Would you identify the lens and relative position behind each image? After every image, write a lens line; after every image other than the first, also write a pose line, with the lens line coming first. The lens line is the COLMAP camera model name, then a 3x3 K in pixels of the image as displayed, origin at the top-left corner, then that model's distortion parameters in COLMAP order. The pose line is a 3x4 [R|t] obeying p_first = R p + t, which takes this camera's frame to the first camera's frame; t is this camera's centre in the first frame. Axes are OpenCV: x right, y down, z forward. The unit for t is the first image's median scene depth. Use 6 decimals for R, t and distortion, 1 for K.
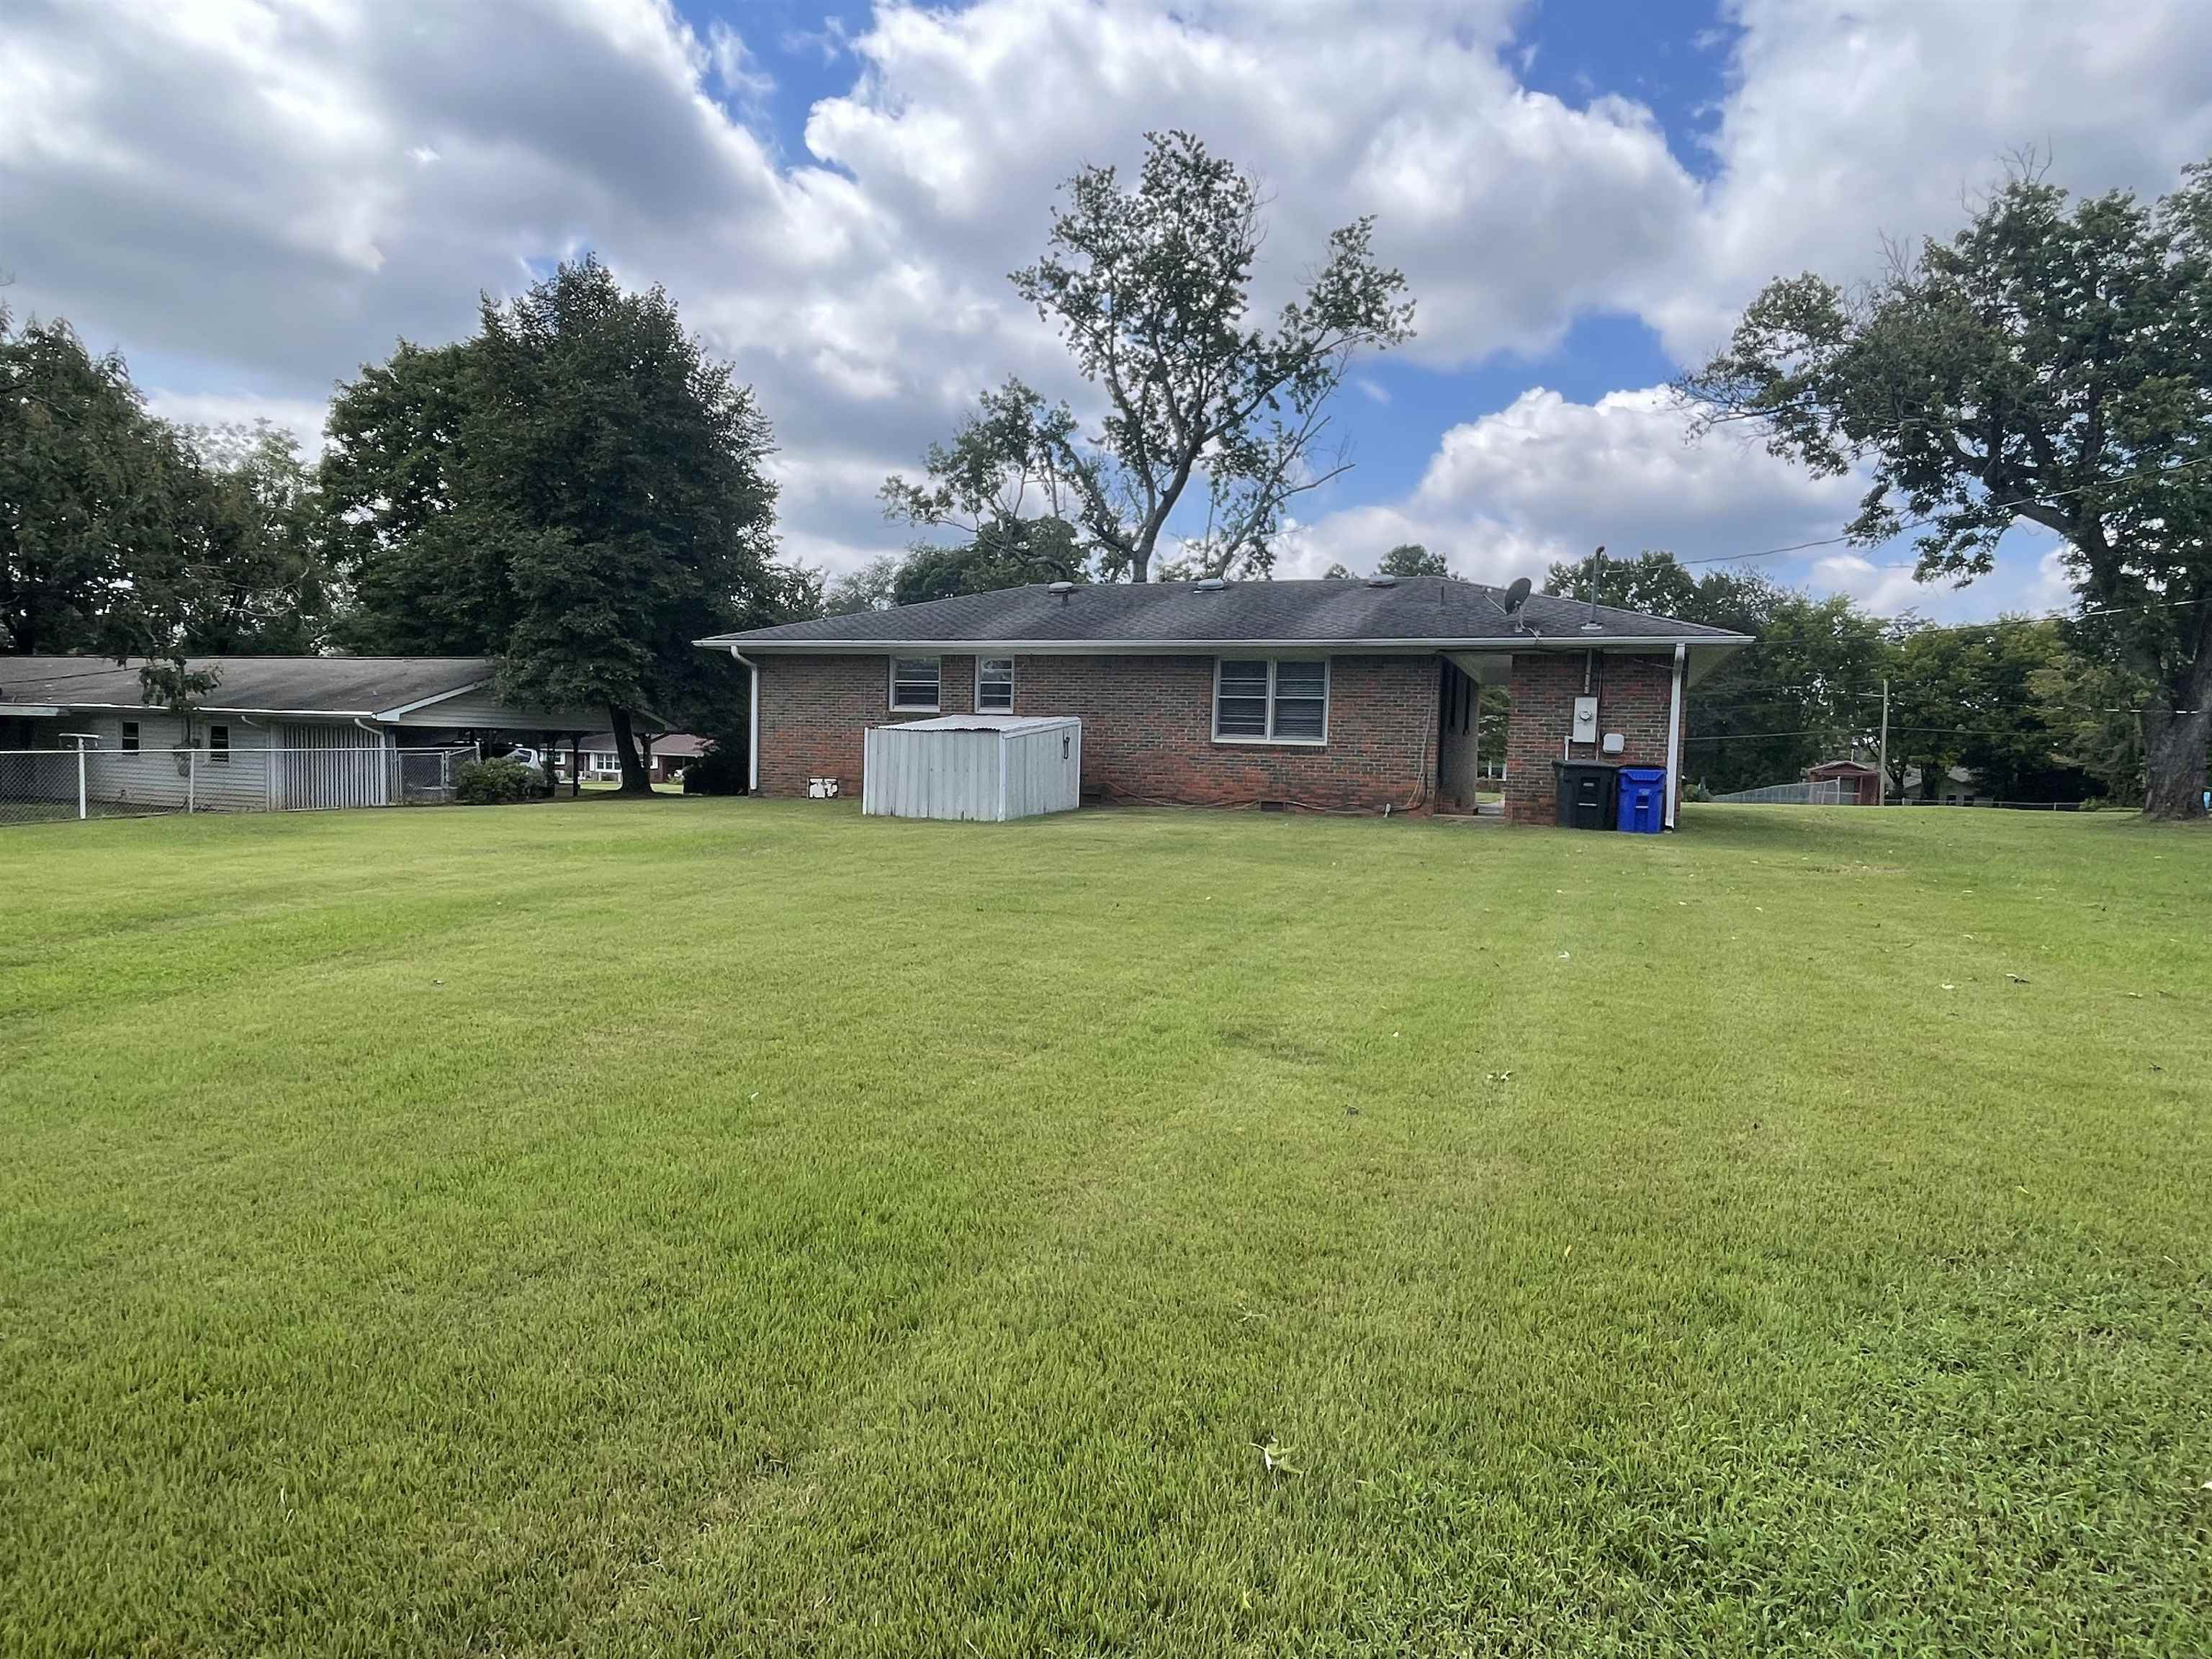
lens RADIAL K [[1225.0, 0, 1108.6], [0, 1225.0, 825.6], [0, 0, 1]] dist [-0.001823, -0.000075]
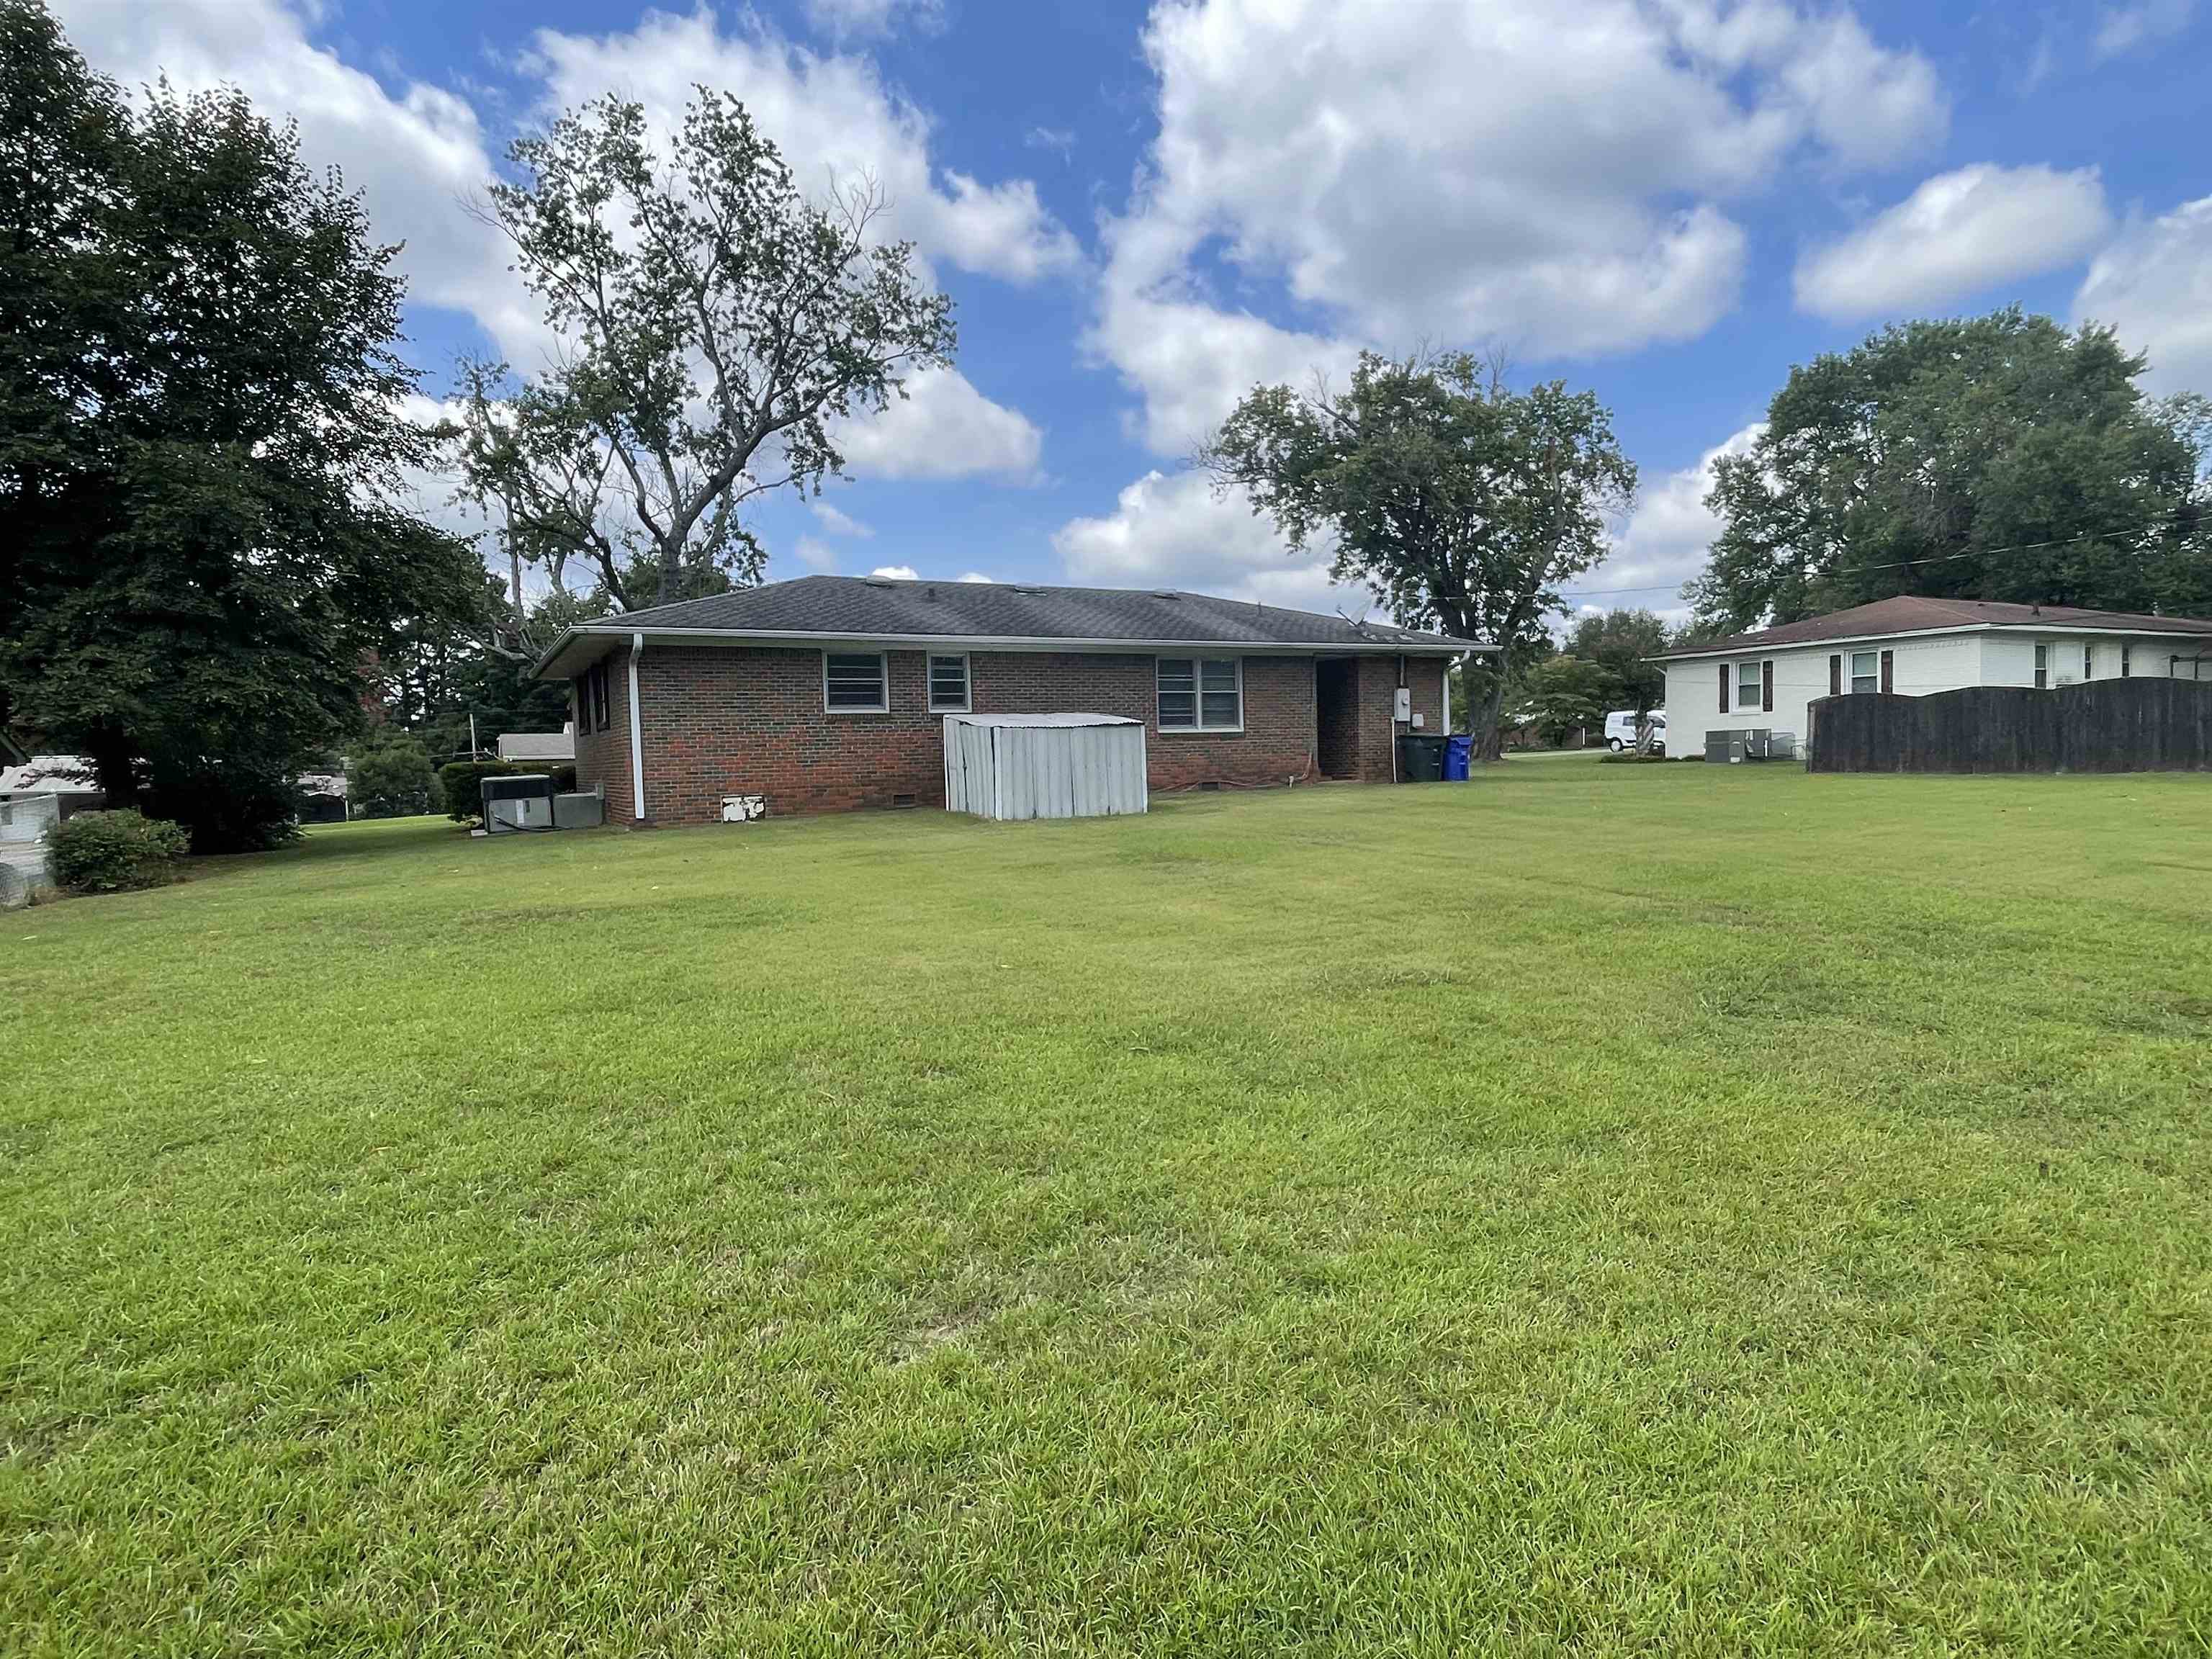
lens RADIAL K [[1225.0, 0, 1109.5], [0, 1225.0, 830.6], [0, 0, 1]] dist [-0.001823, -0.000075]
pose [[0.664827, -0.092617, 0.741233, -0.785639], [0.095221, 0.994697, 0.038882, -0.027788], [-0.740903, 0.044731, 0.670120, 0.297823]]
